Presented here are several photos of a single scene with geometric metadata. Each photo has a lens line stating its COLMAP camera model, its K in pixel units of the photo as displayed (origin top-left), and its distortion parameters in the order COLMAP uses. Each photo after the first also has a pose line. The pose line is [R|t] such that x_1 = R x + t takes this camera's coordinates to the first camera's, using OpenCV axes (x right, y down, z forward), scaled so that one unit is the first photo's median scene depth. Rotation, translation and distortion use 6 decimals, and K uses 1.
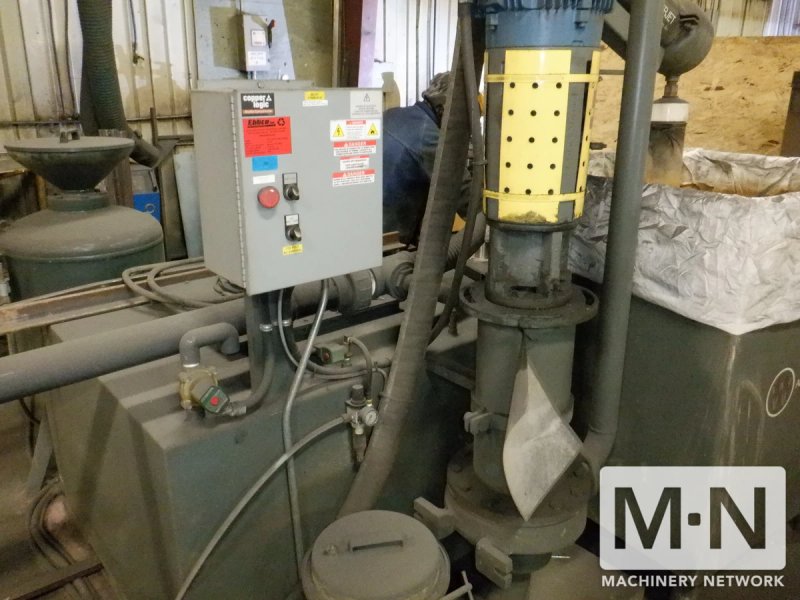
lens RADIAL K [[665.2, 0, 402.8], [0, 665.2, 273.7], [0, 0, 1]] dist [0.012426, -0.010054]
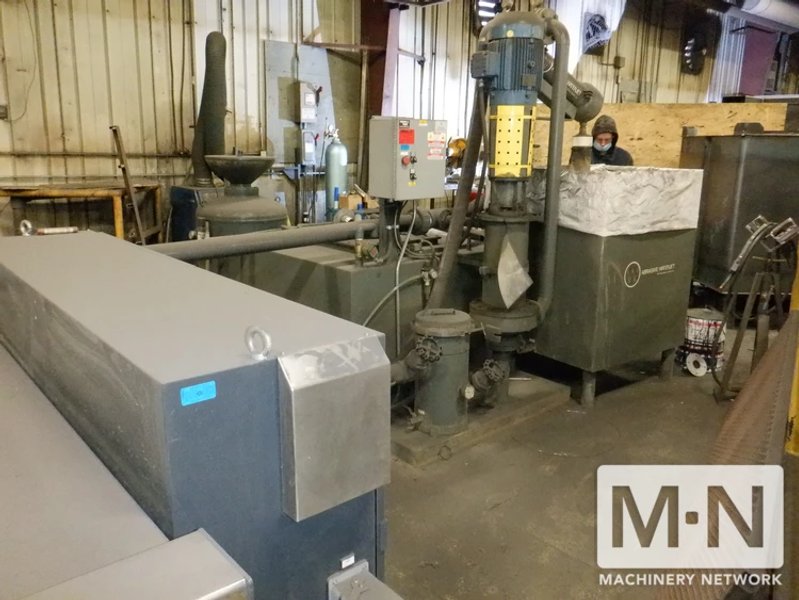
lens RADIAL K [[664.3, 0, 402.2], [0, 664.3, 273.8], [0, 0, 1]] dist [0.012426, -0.010054]
pose [[0.999433, 0.006176, 0.033097, -0.219168], [-0.003307, 0.996287, -0.086028, 0.394579], [-0.033506, 0.085870, 0.995743, -1.098996]]
